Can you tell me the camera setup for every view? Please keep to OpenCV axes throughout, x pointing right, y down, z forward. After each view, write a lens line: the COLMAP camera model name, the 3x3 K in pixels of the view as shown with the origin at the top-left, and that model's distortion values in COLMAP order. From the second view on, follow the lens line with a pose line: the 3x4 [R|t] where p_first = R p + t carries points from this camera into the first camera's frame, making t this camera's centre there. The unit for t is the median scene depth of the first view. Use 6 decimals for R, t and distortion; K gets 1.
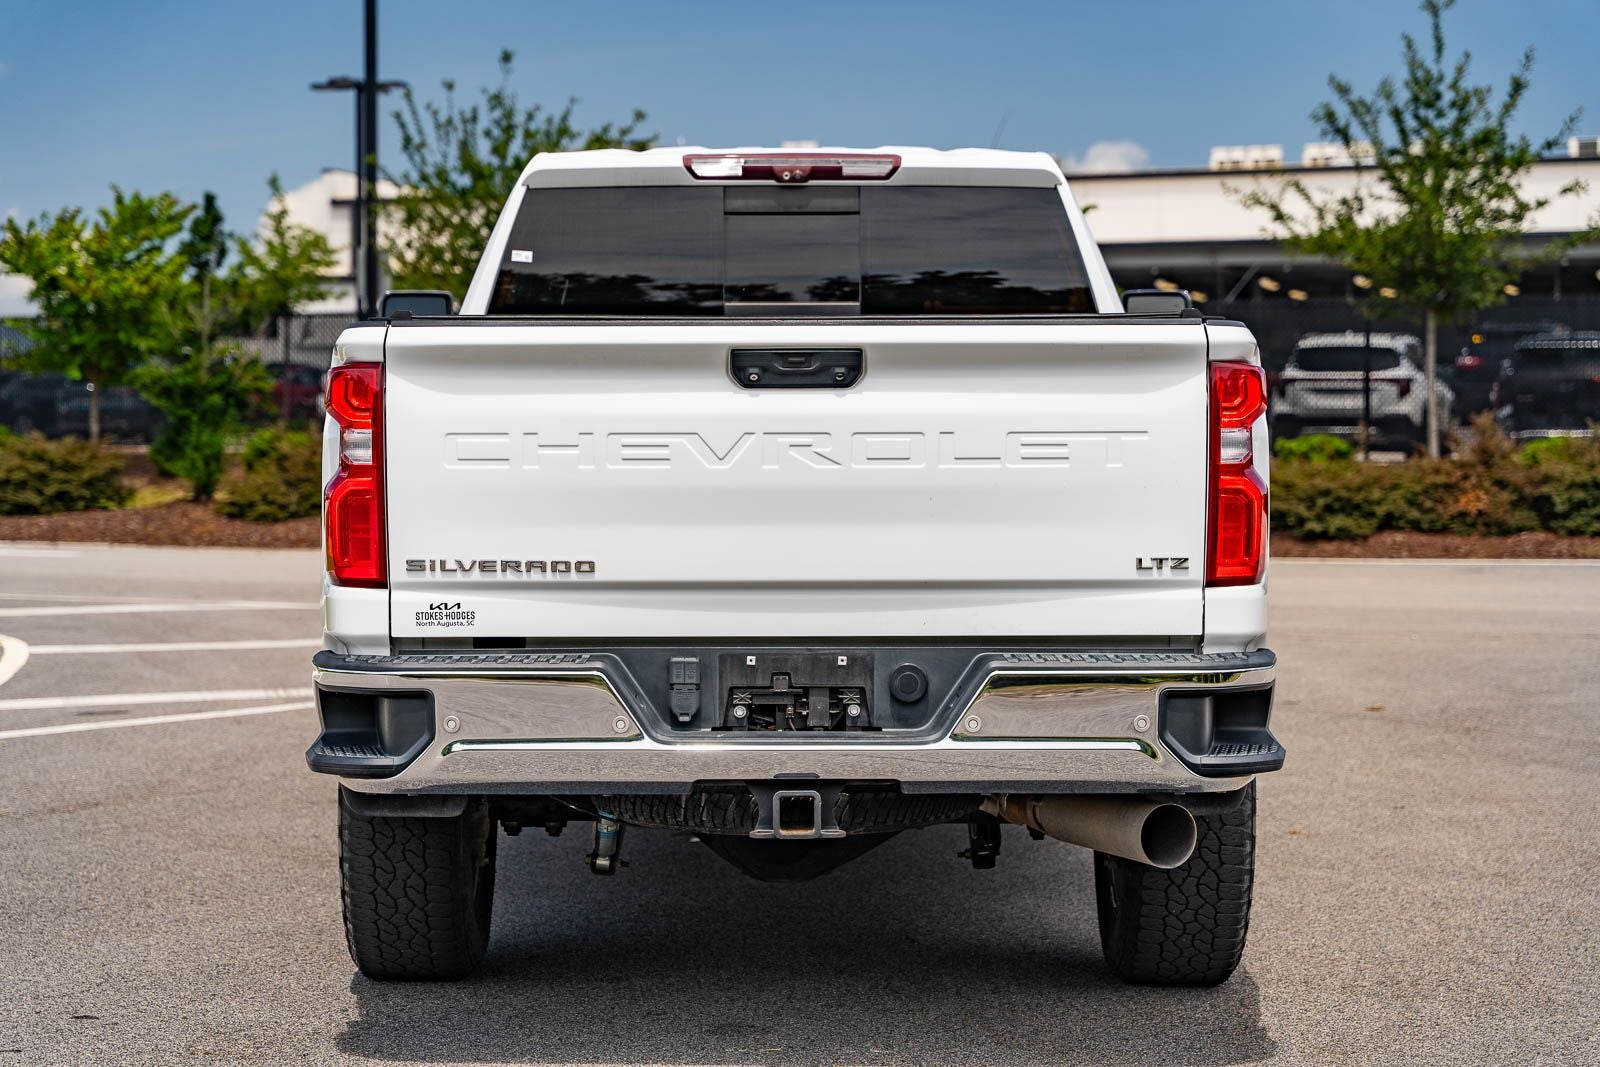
lens RADIAL K [[3087.9, 0, 800.0], [0, 3087.9, 533.5], [0, 0, 1]] dist [0.105998, -0.034271]
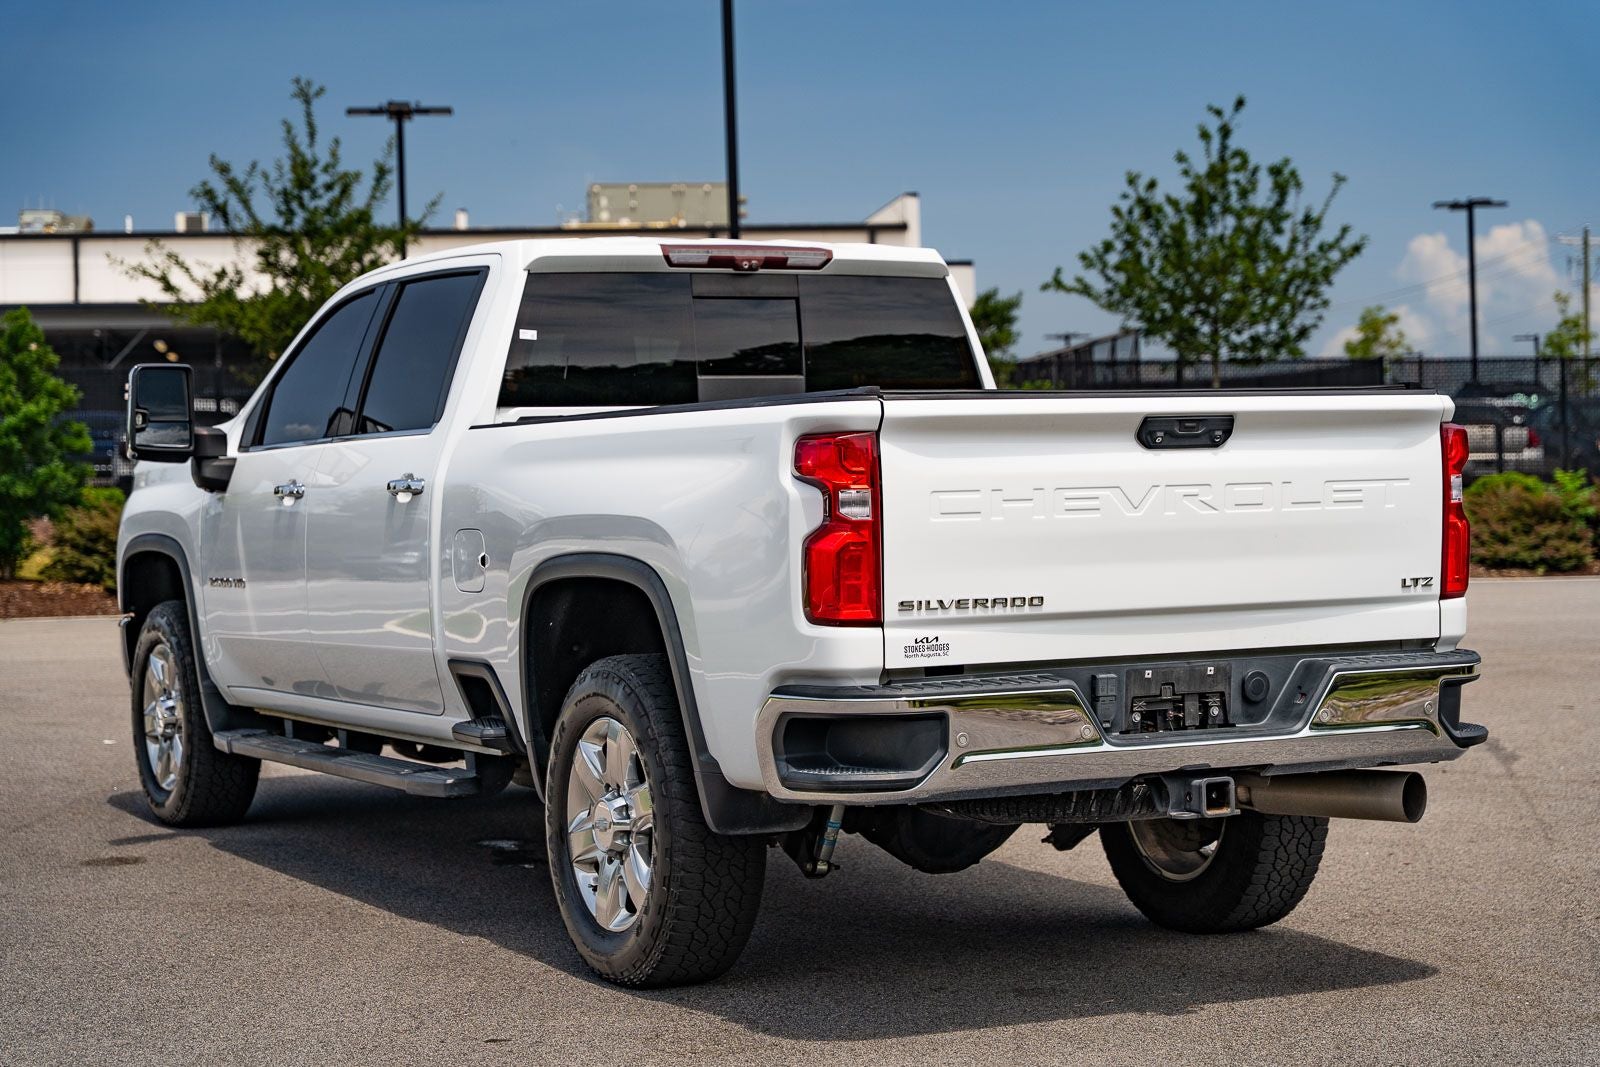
lens RADIAL K [[3011.6, 0, 800.0], [0, 3011.6, 533.5], [0, 0, 1]] dist [0.018989, 0.039478]
pose [[0.888462, -0.026712, 0.458171, -0.674312], [0.035645, 0.999306, -0.010859, -0.005890], [-0.457563, 0.025980, 0.888798, 0.013913]]
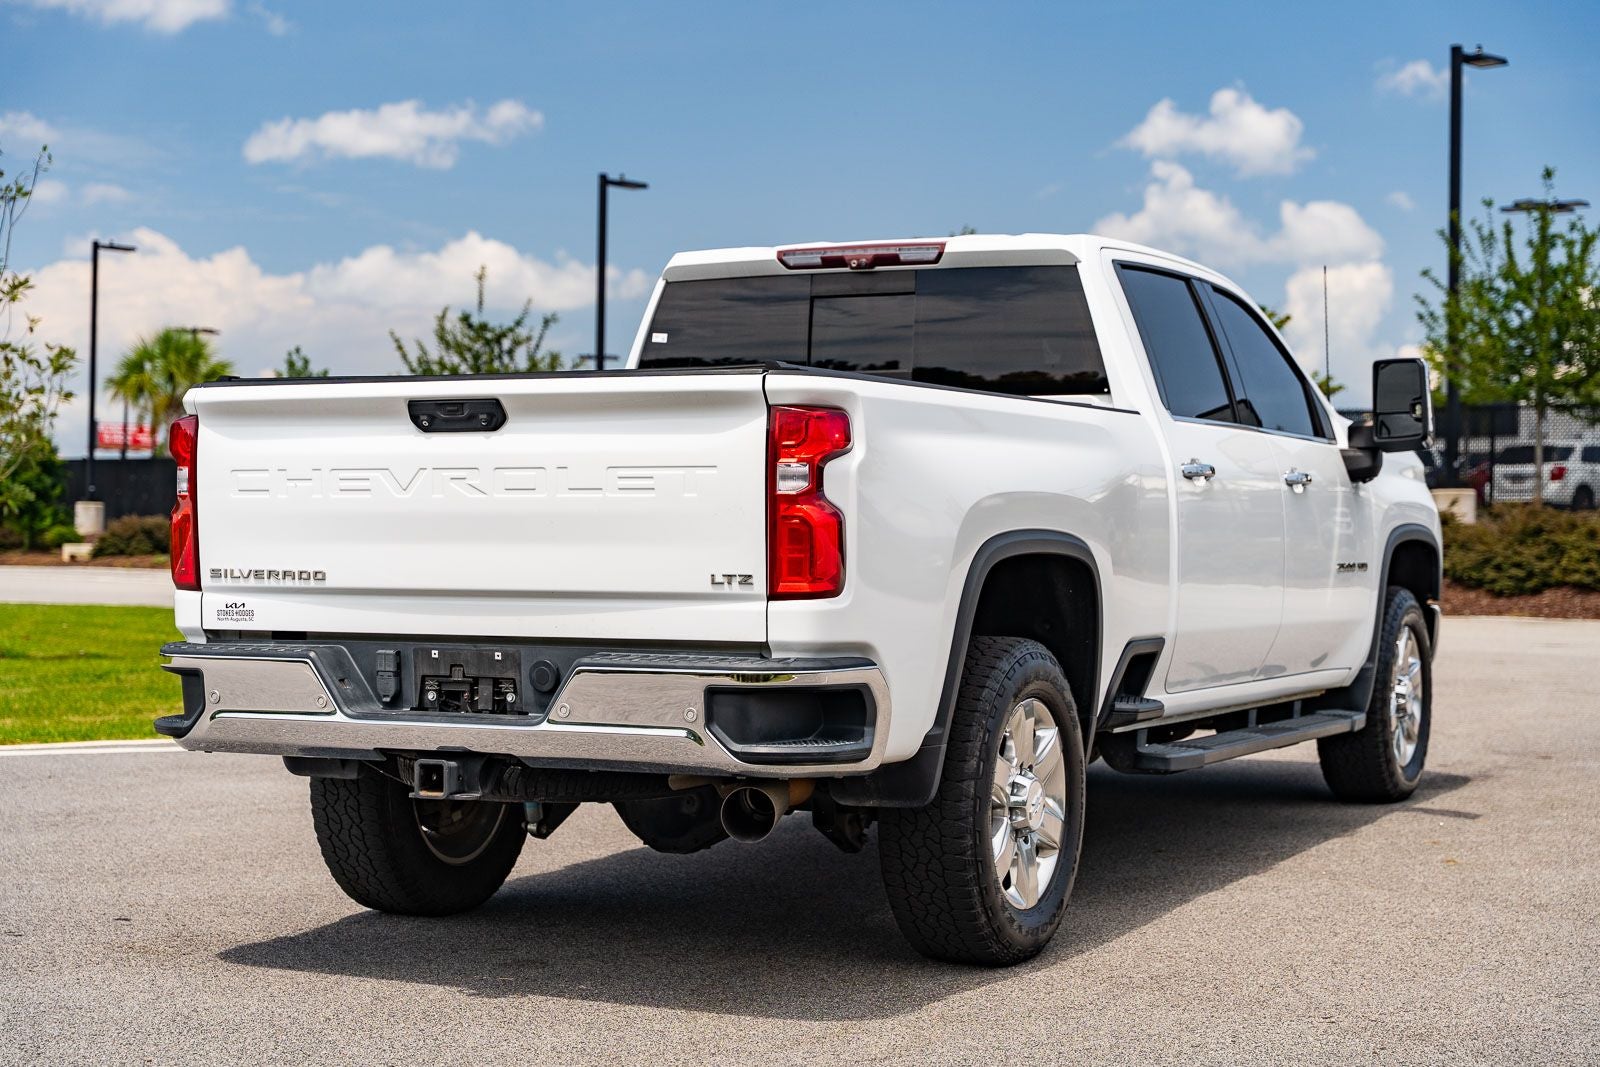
lens RADIAL K [[2713.6, 0, 800.0], [0, 2713.6, 533.5], [0, 0, 1]] dist [0.058587, 0.059092]
pose [[0.895263, 0.005461, -0.445505, 0.594453], [-0.018338, 0.999529, -0.024599, 0.017114], [0.445161, 0.030192, 0.894941, 0.096218]]
